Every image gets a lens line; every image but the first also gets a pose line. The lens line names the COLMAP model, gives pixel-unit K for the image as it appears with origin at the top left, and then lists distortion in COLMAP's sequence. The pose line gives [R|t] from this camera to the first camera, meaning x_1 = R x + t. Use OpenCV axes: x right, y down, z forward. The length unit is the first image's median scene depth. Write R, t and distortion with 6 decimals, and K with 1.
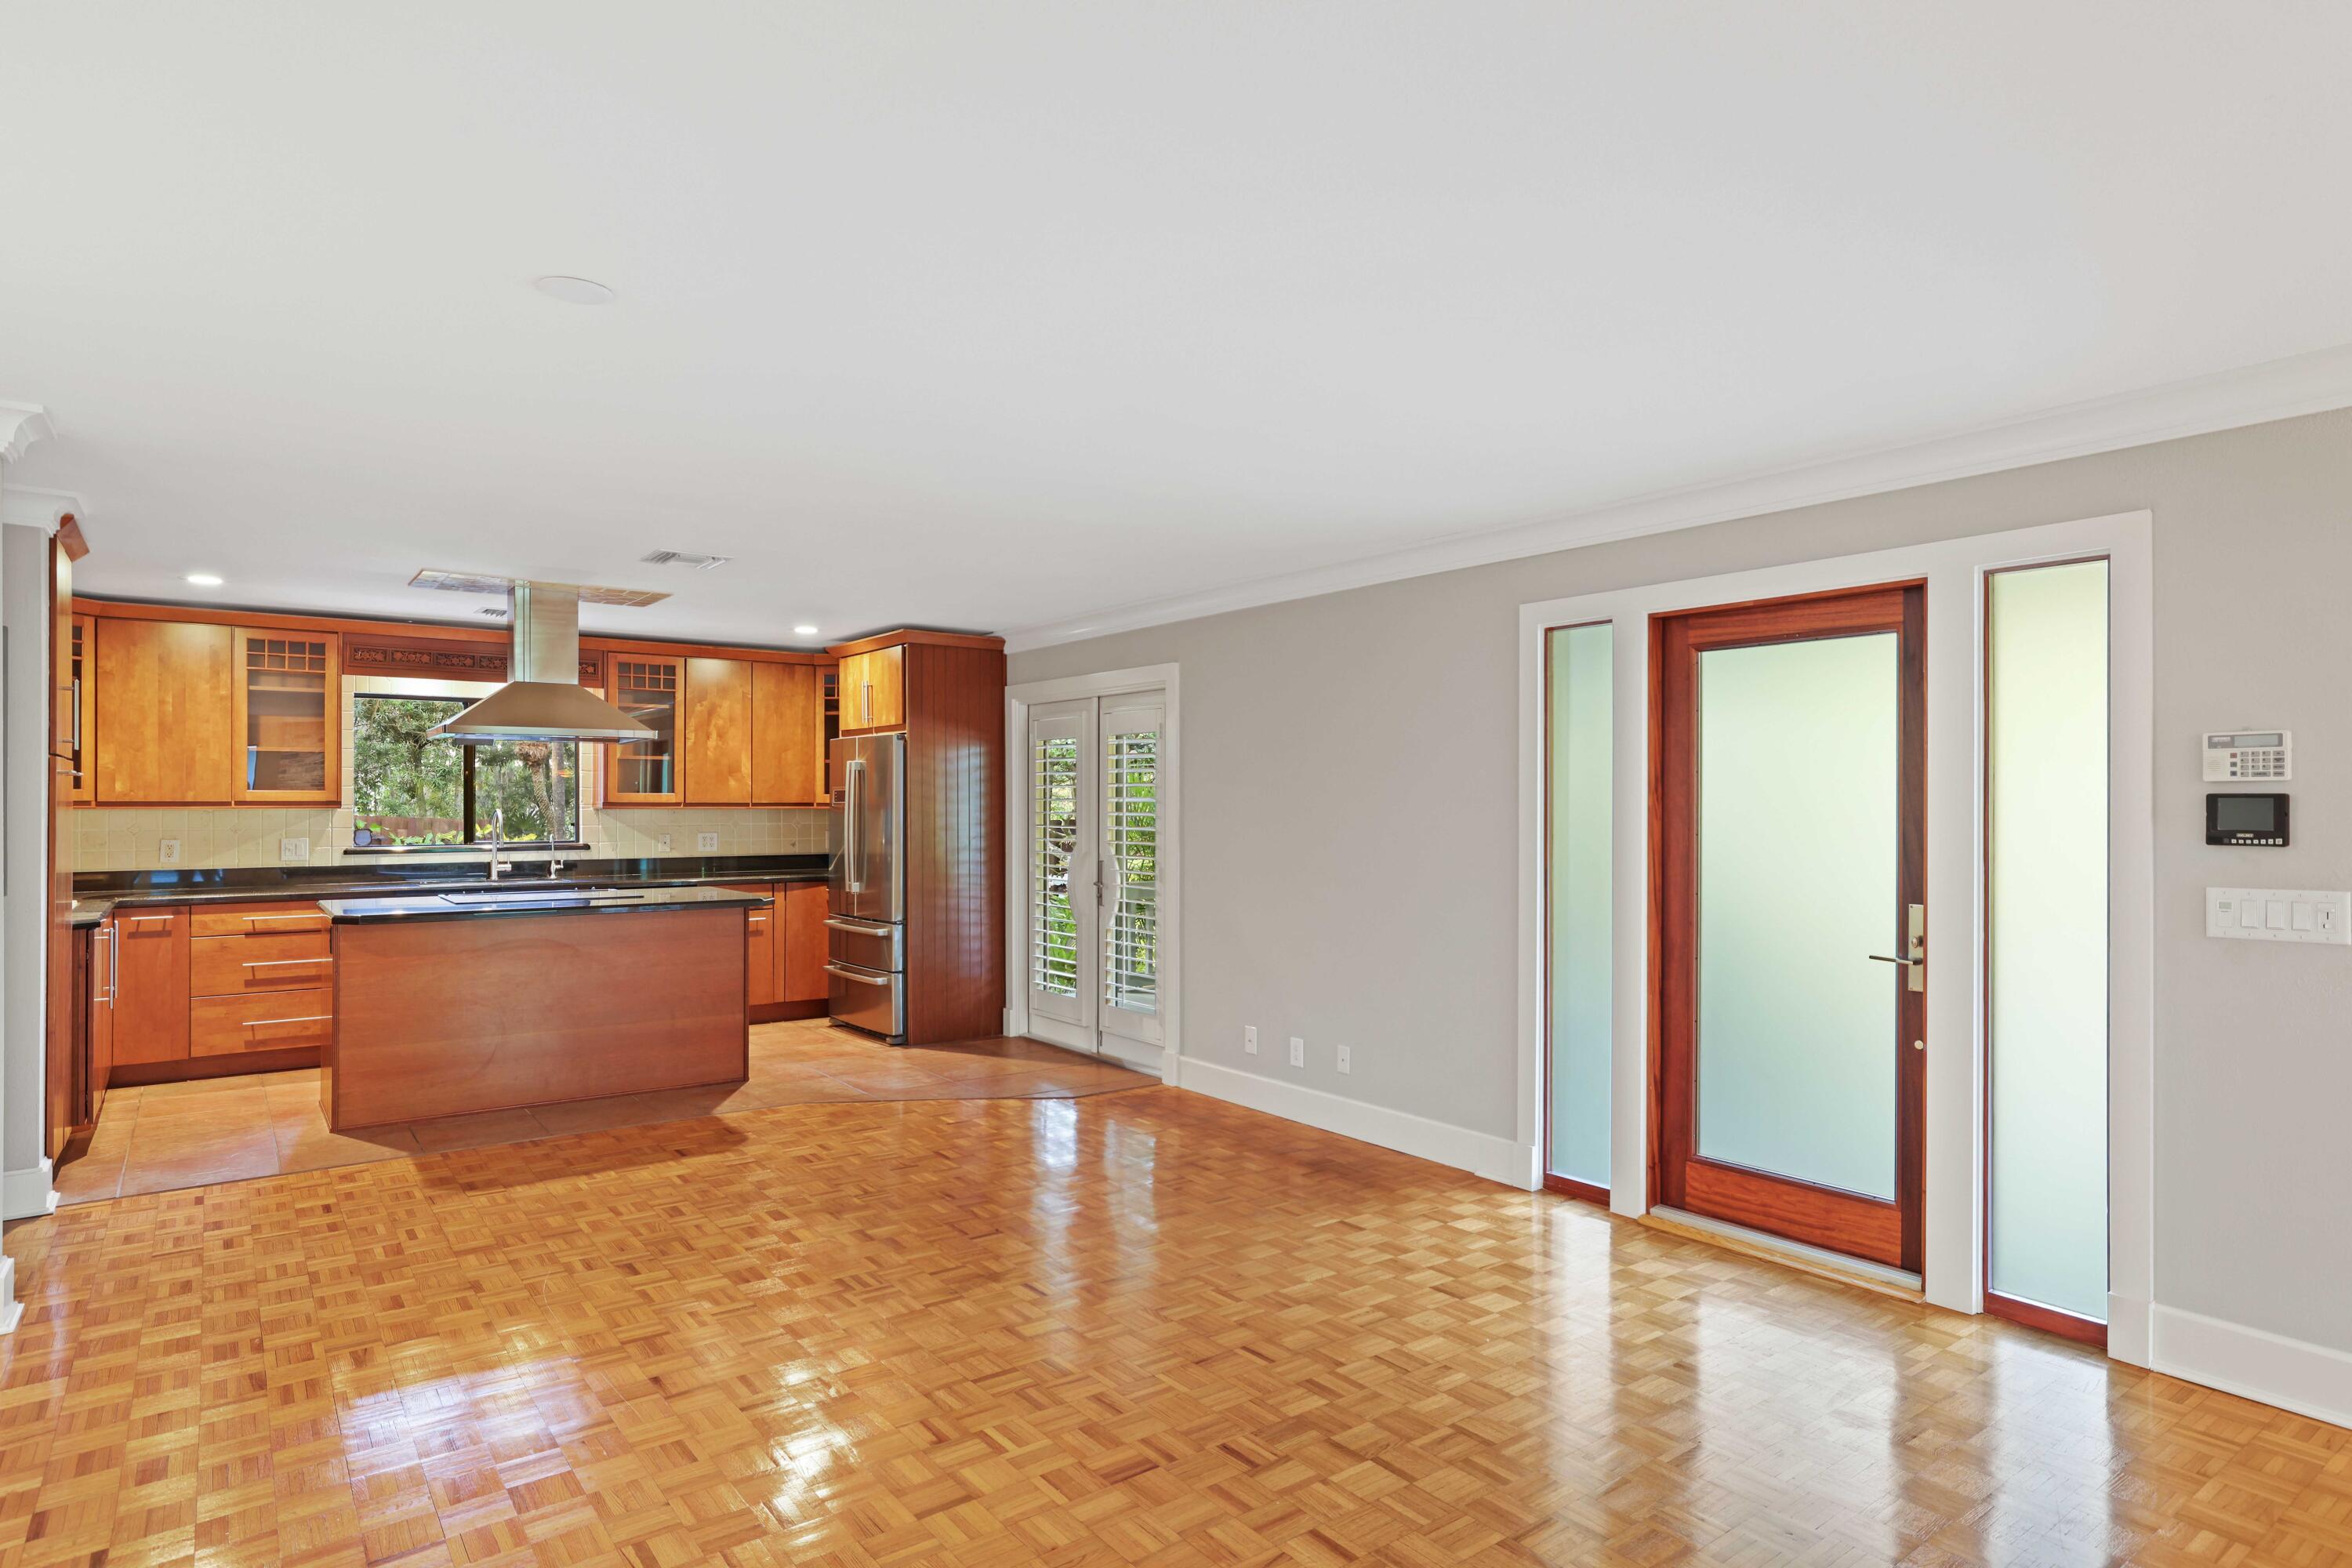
lens RADIAL K [[1313.3, 0, 1203.9], [0, 1313.3, 799.2], [0, 0, 1]] dist [-0.028839, 0.031491]
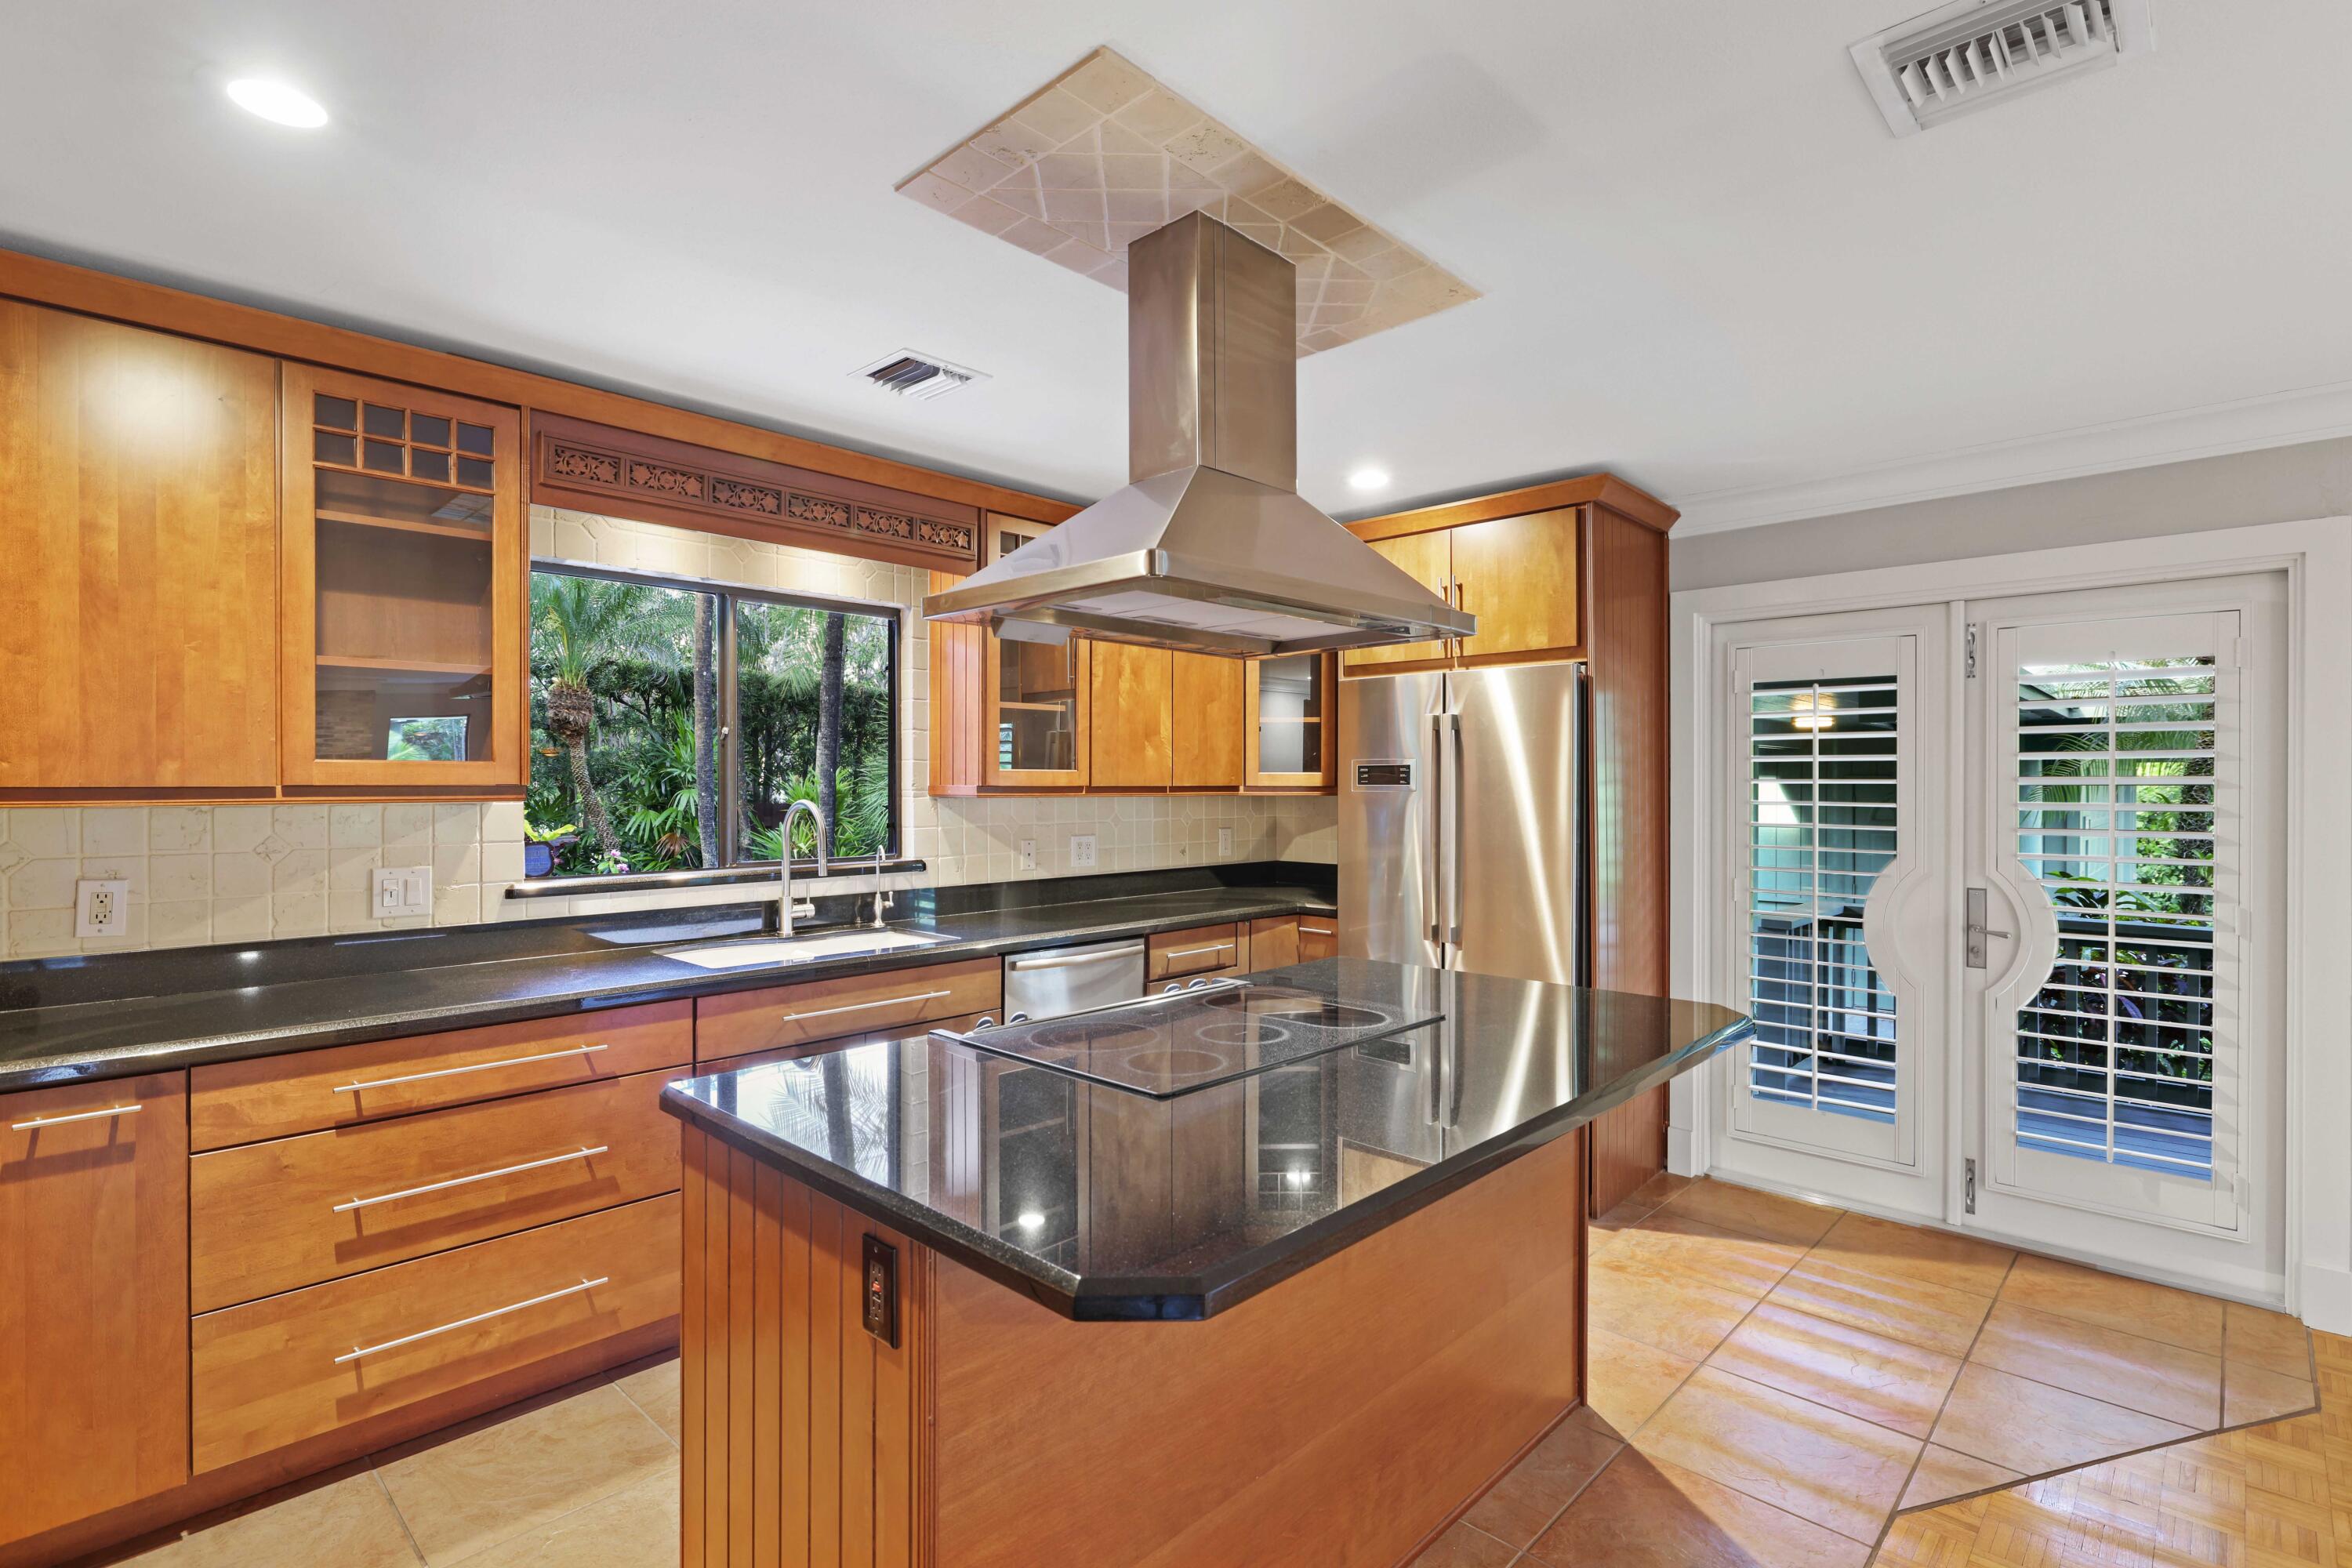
lens RADIAL K [[1117.4, 0, 1193.0], [0, 1117.4, 785.4], [0, 0, 1]] dist [0.000404, 0.000278]
pose [[0.987690, -0.001522, 0.156416, -0.510739], [0.000751, 0.999987, 0.004984, -0.000124], [-0.156421, -0.004805, 0.987679, 0.602893]]
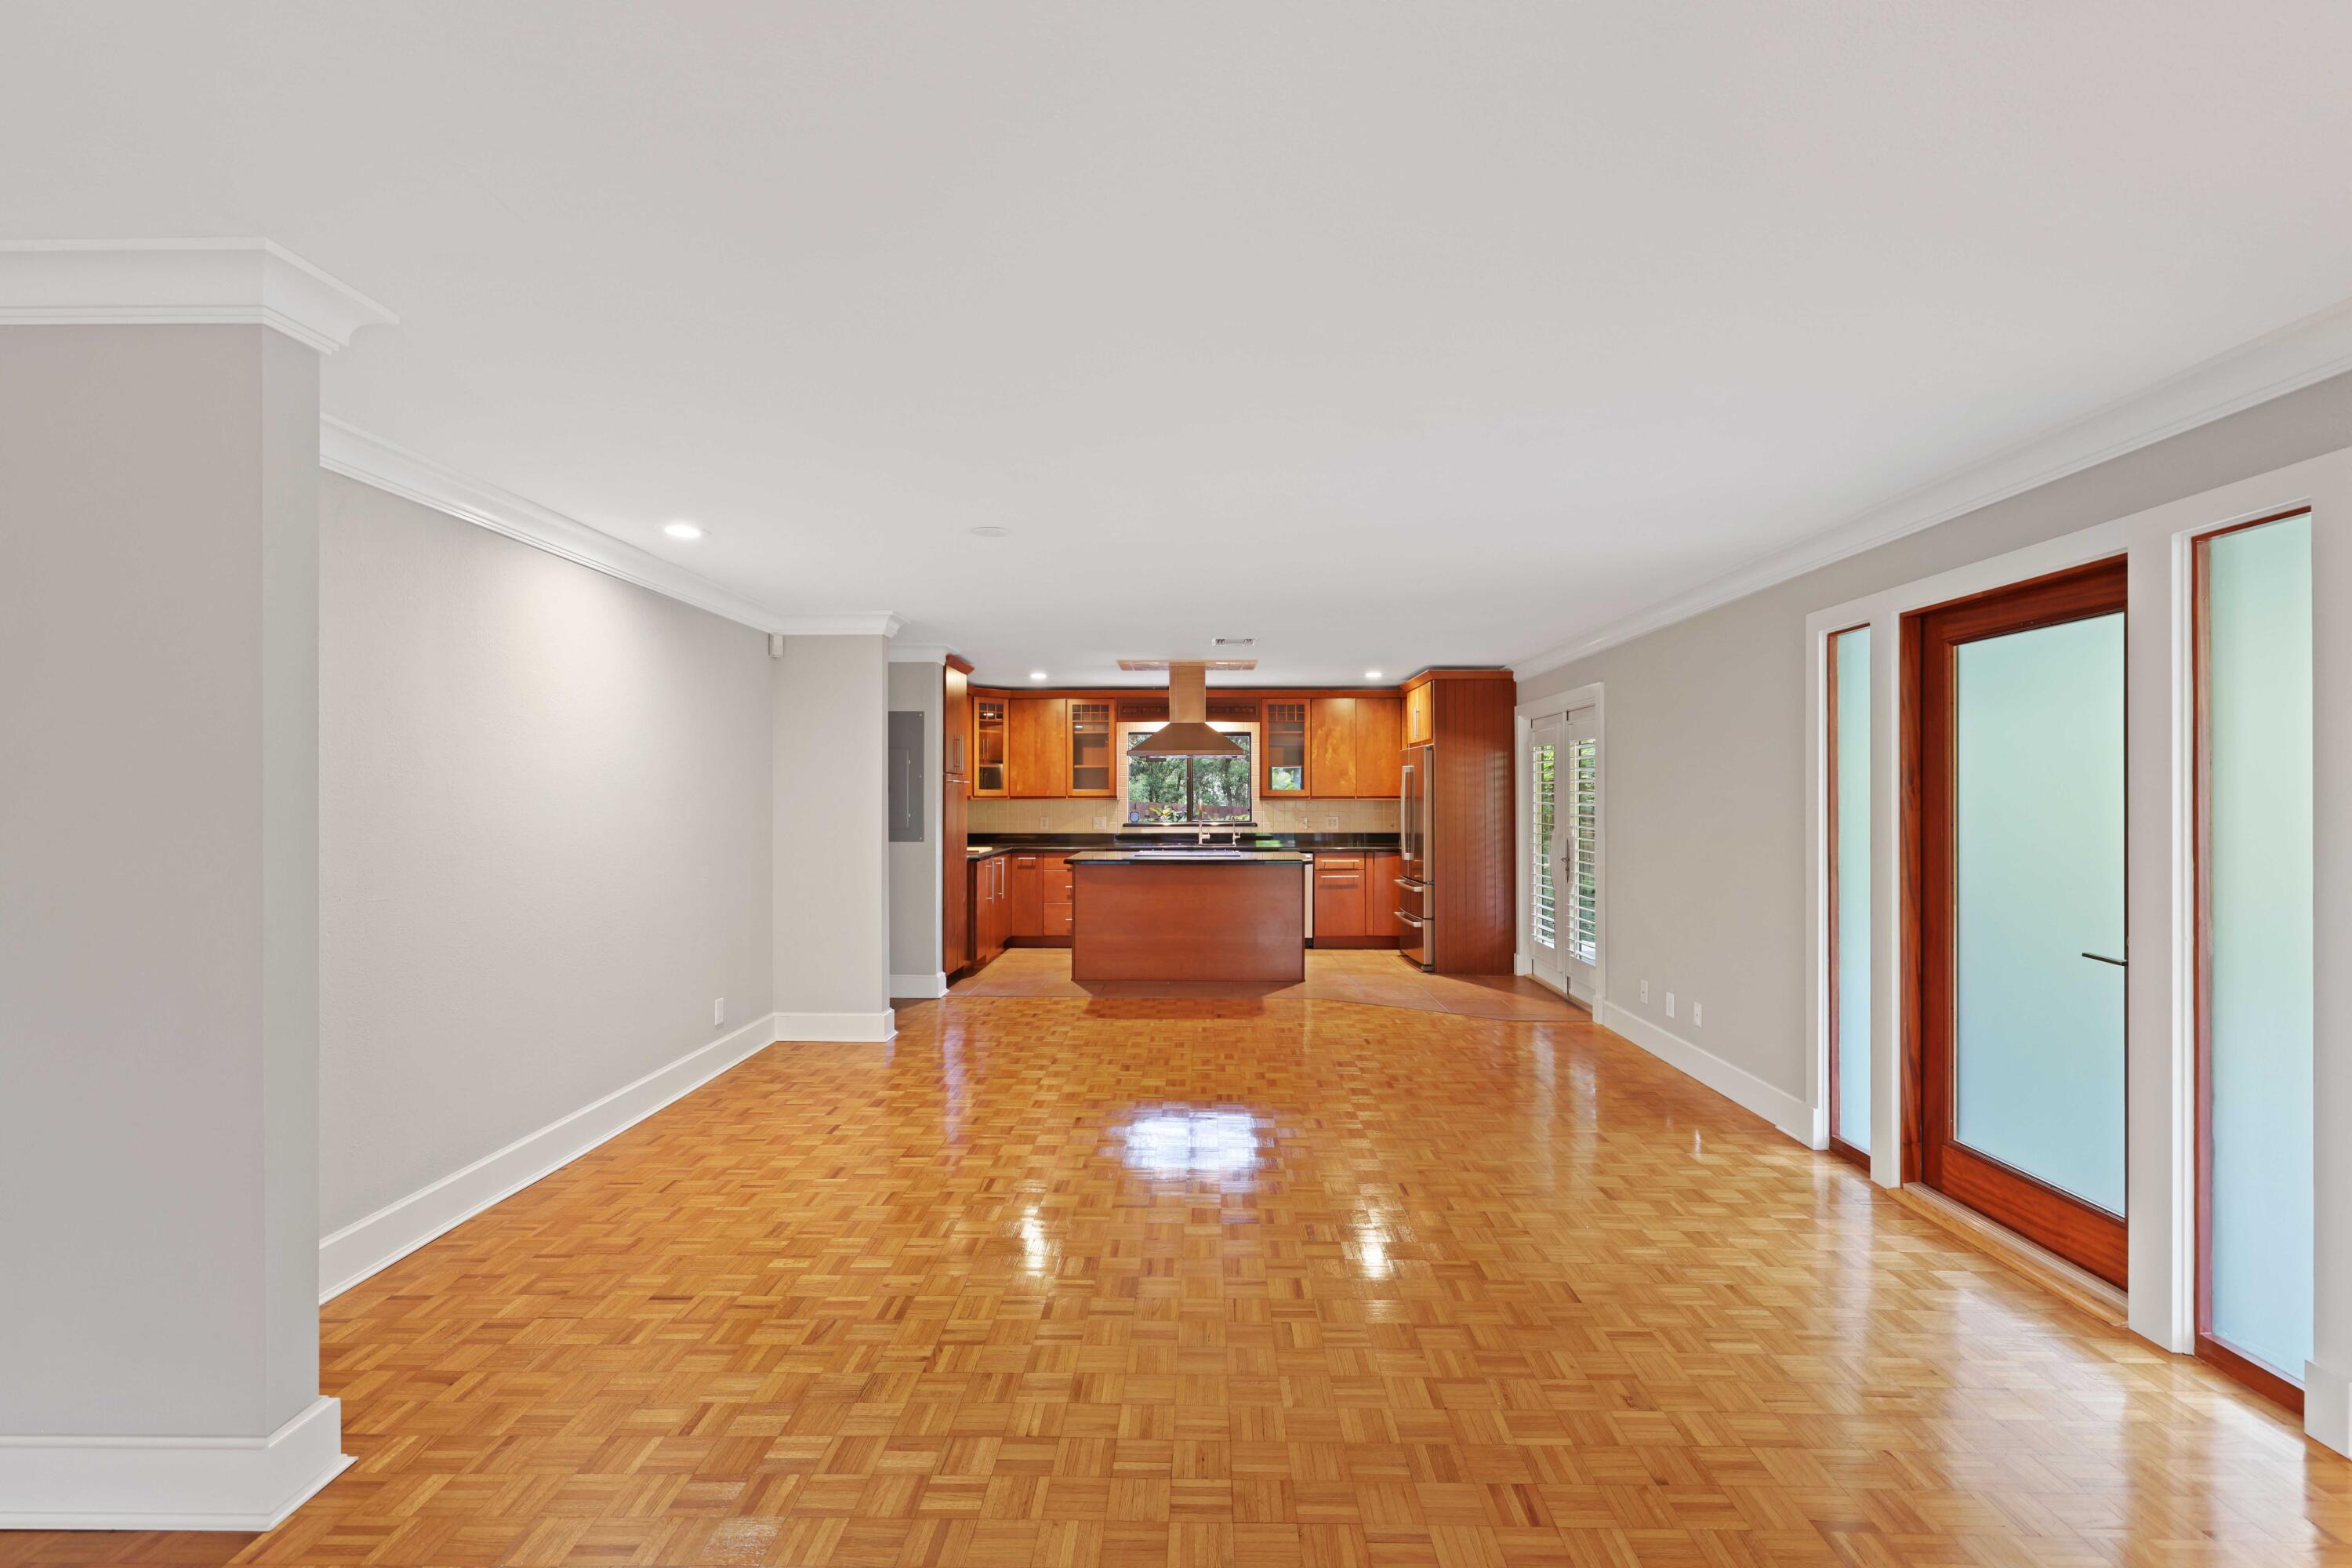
lens RADIAL K [[1028.0, 0, 1171.6], [0, 1028.0, 790.4], [0, 0, 1]] dist [0.001726, 0.000007]
pose [[0.773170, -0.005194, -0.634177, 0.263369], [0.002980, 0.999985, -0.004557, 0.001114], [0.634191, 0.001633, 0.773174, -0.003379]]
